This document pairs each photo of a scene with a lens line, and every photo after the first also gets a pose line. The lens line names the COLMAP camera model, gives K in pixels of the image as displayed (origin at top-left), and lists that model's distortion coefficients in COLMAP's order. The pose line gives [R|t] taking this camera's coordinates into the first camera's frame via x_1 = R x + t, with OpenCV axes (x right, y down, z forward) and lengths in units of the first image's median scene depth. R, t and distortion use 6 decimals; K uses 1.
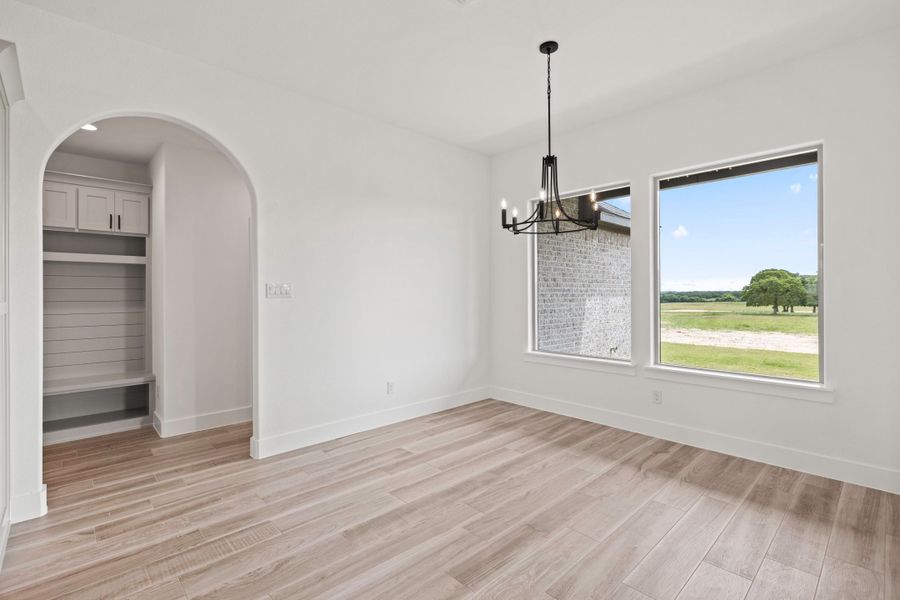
lens RADIAL K [[423.8, 0, 449.9], [0, 423.8, 292.3], [0, 0, 1]] dist [0.004268, 0.000525]
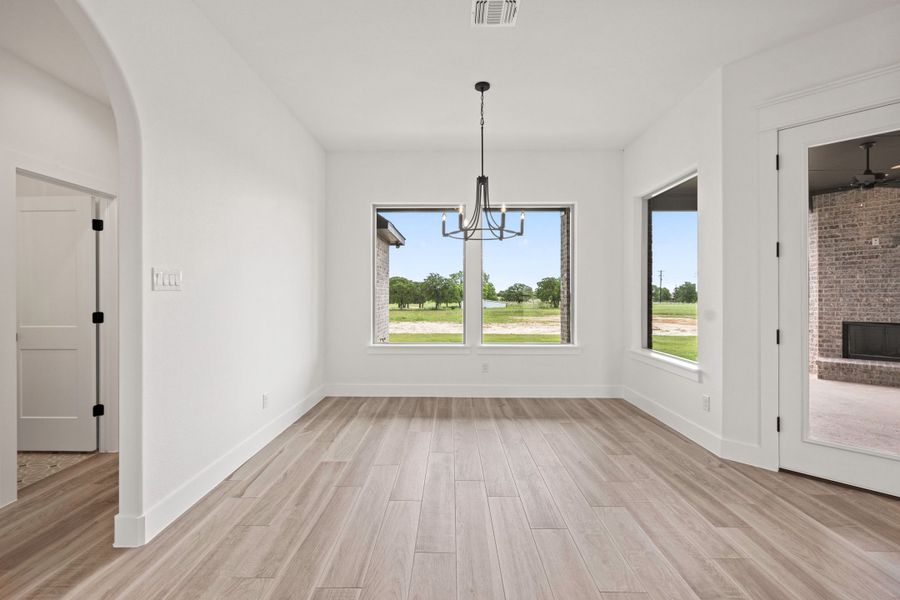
lens RADIAL K [[385.0, 0, 451.8], [0, 385.0, 294.1], [0, 0, 1]] dist [0.002766, 0.000700]
pose [[0.681002, 0.008896, 0.732228, -0.533149], [-0.011358, 0.999934, -0.001586, 0.014158], [-0.732194, -0.007237, 0.681058, 0.258116]]
